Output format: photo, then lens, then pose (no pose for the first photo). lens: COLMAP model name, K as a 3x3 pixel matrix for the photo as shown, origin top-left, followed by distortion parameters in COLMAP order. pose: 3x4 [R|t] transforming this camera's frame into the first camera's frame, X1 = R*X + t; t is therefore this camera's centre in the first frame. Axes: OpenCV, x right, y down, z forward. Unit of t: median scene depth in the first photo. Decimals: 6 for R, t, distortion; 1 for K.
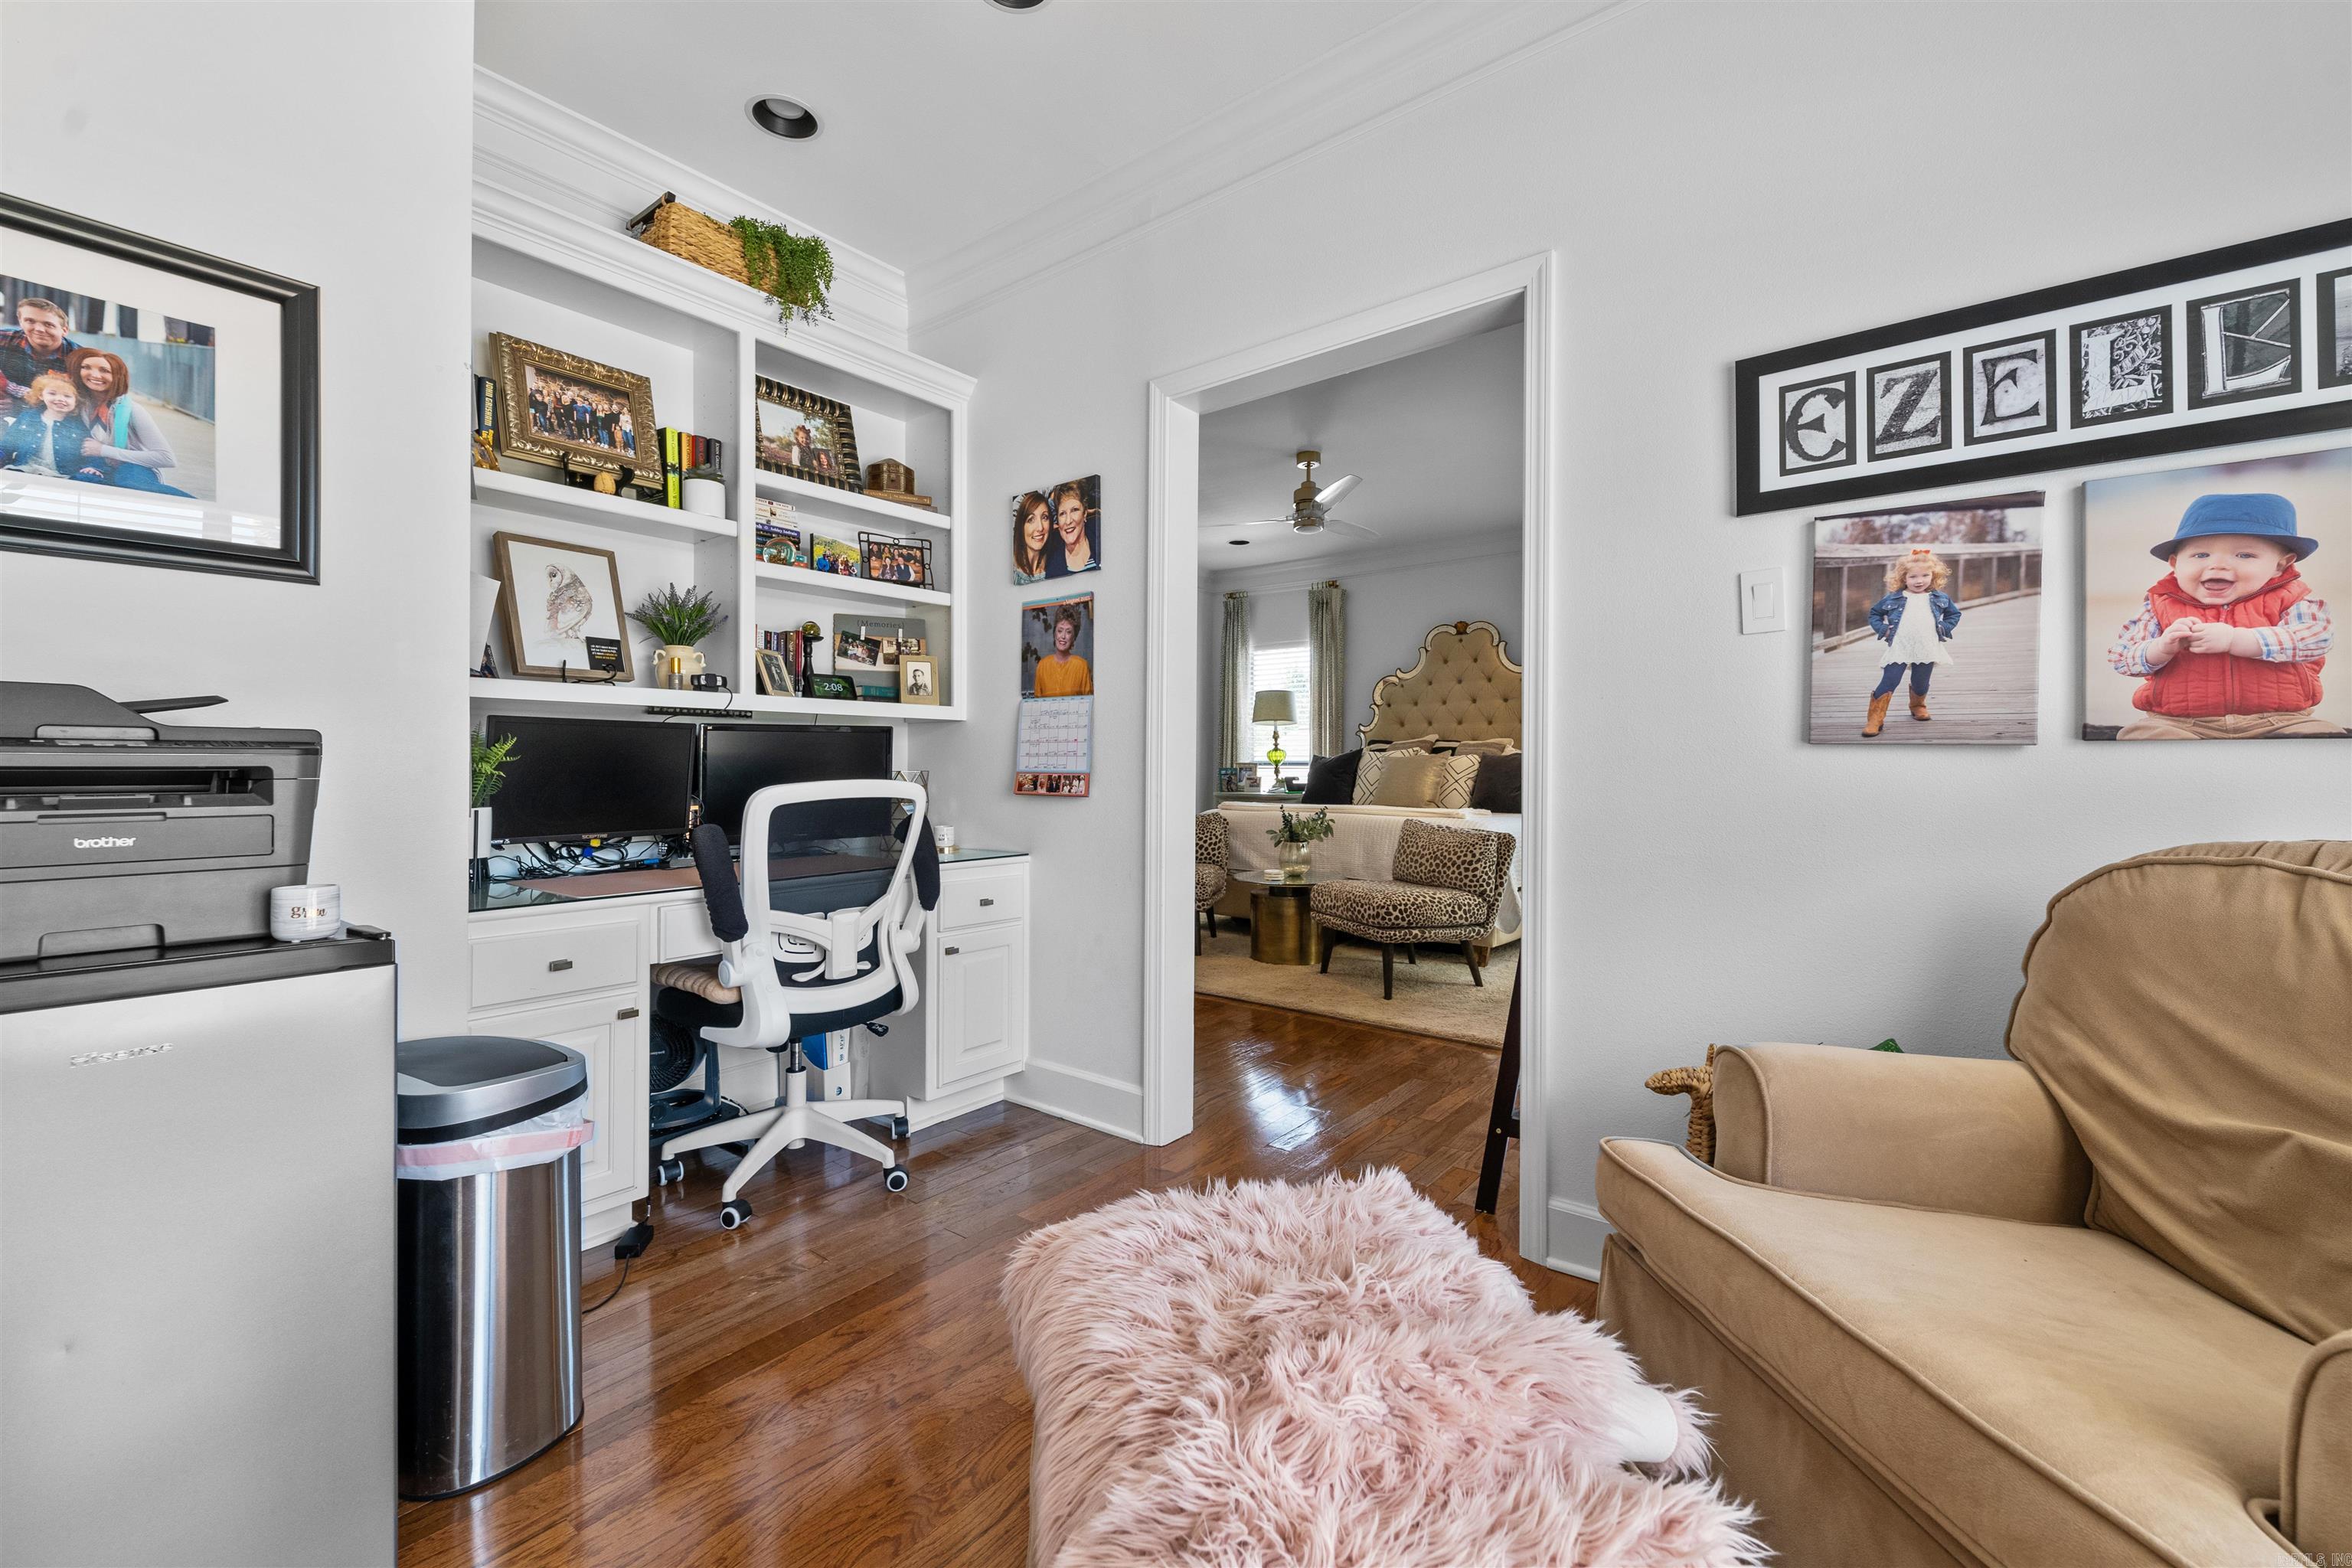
lens RADIAL K [[961.3, 0, 1171.2], [0, 961.3, 768.5], [0, 0, 1]] dist [0.001195, 0.000127]
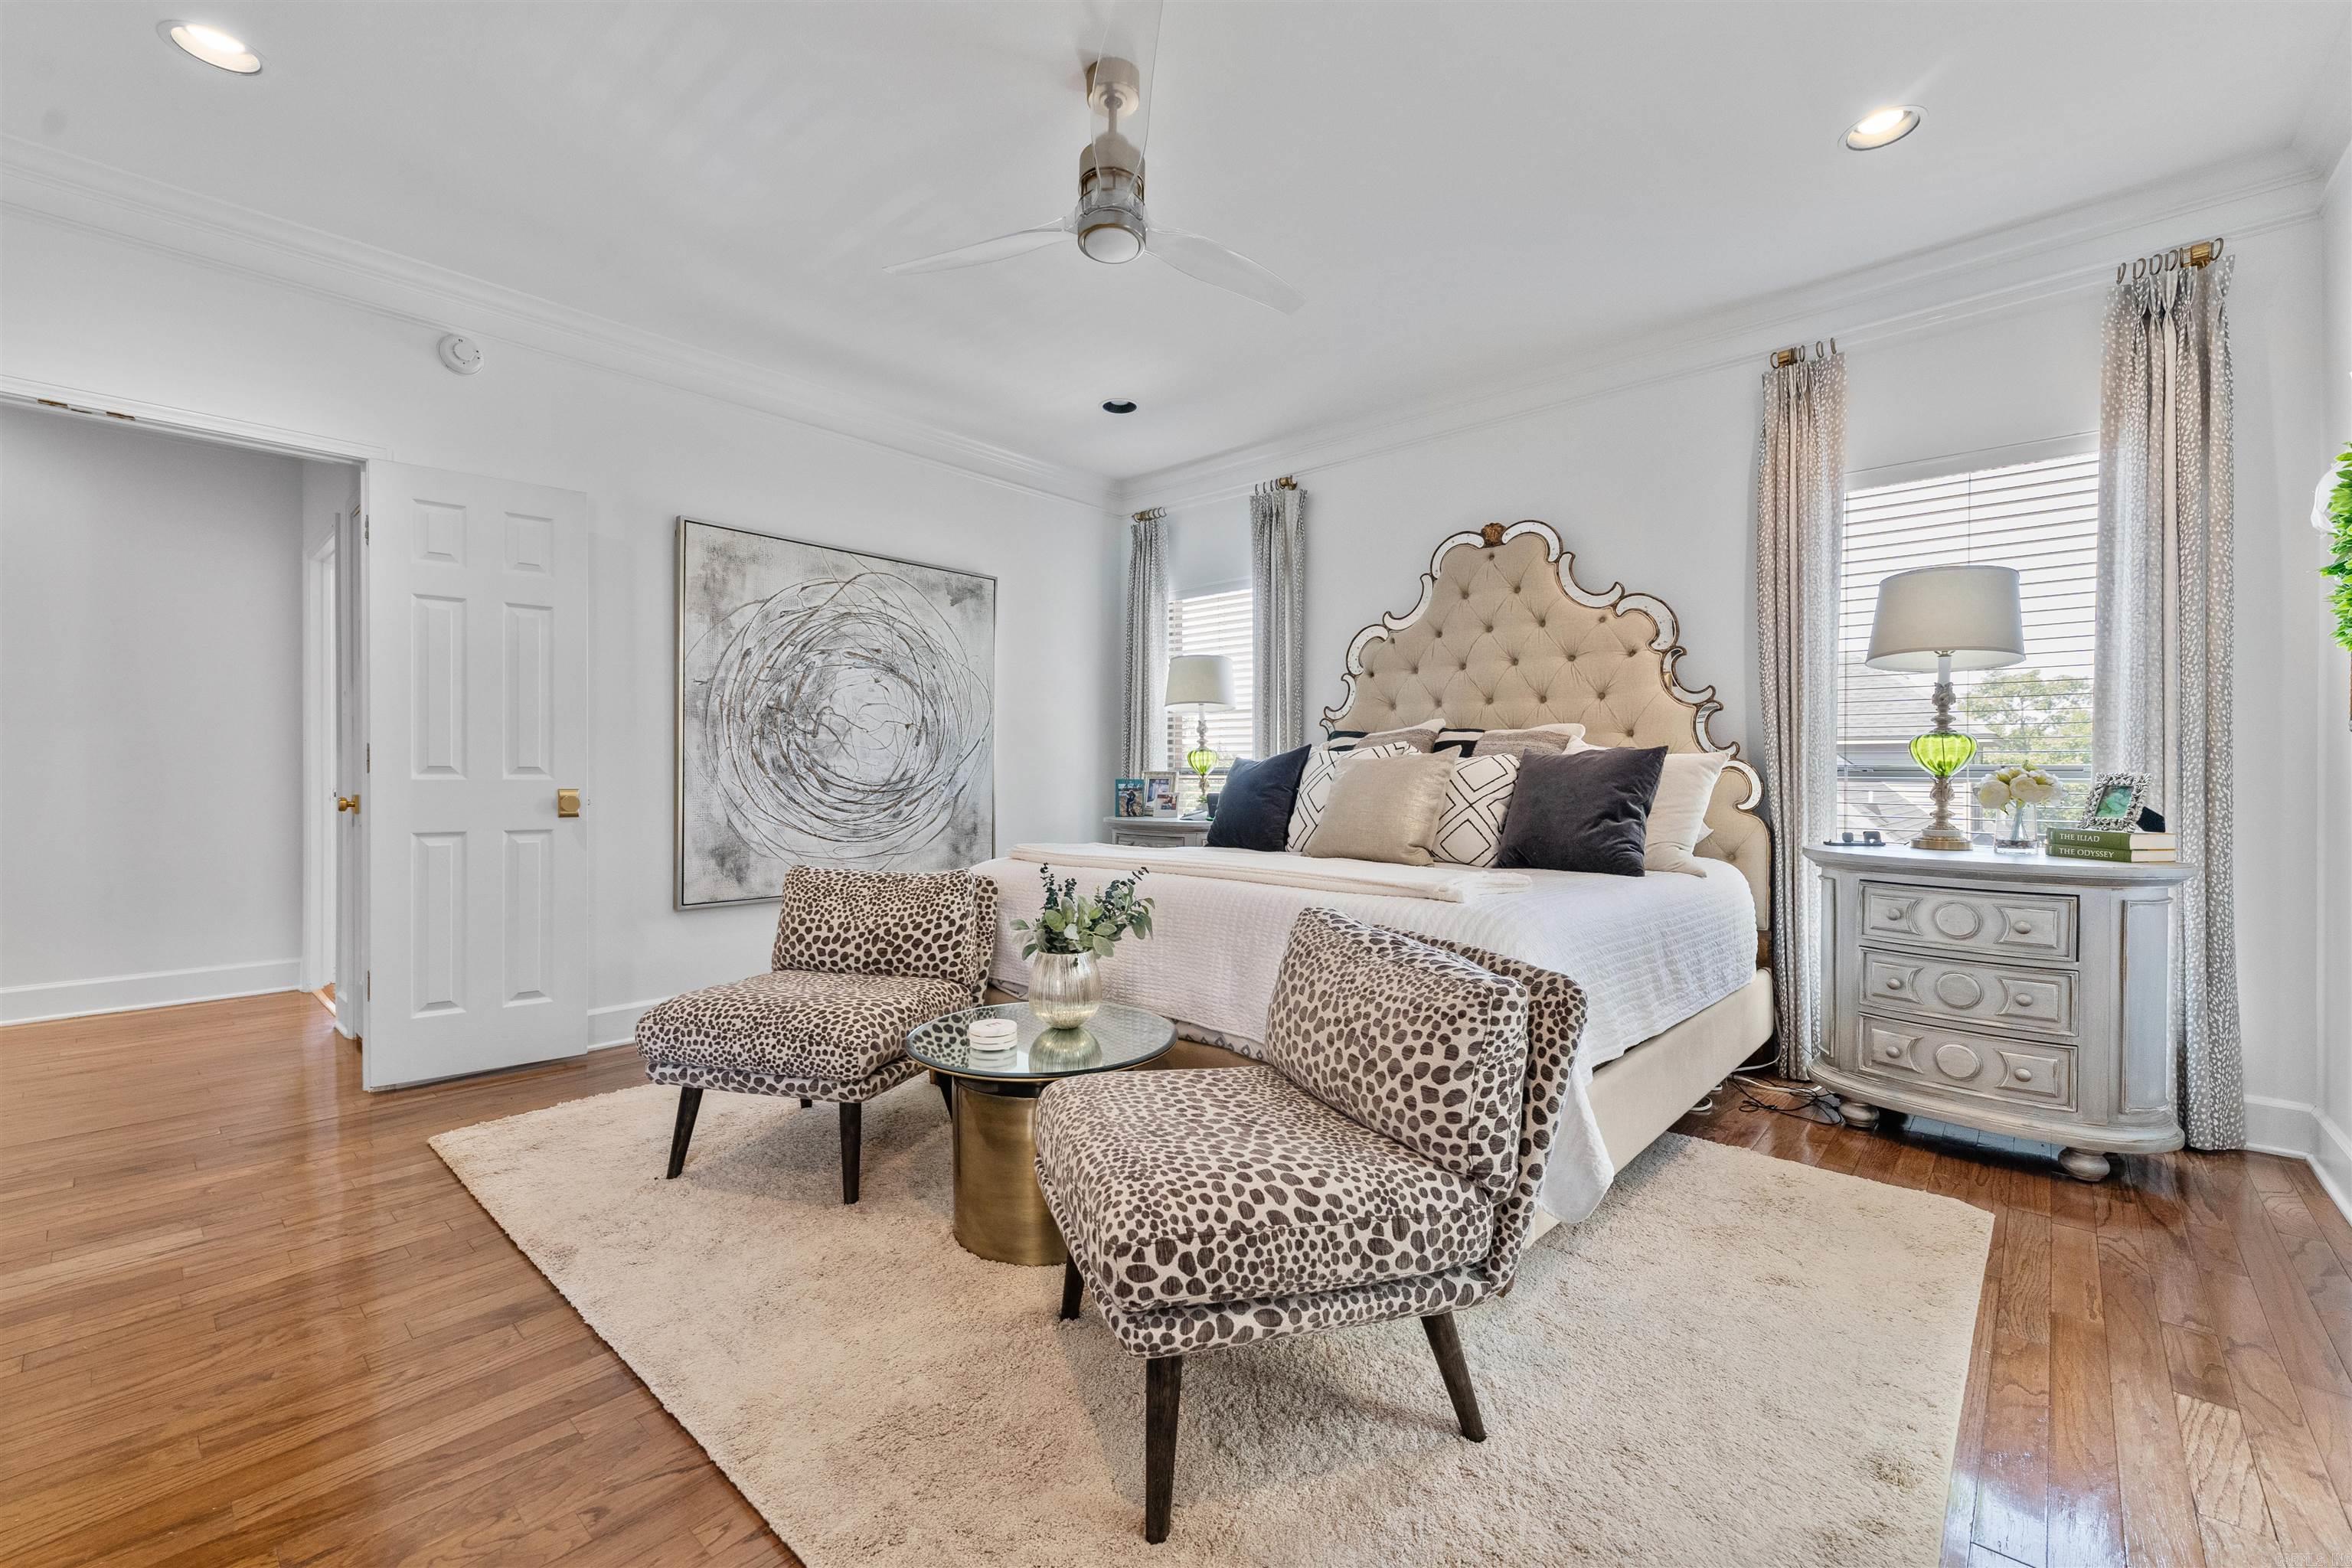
lens RADIAL K [[969.2, 0, 1157.0], [0, 969.2, 780.6], [0, 0, 1]] dist [0.006741, -0.000397]
pose [[0.996979, 0.001461, -0.077660, 0.137565], [-0.001441, 0.999999, 0.000314, -0.000078], [0.077660, -0.000201, 0.996980, 0.380671]]
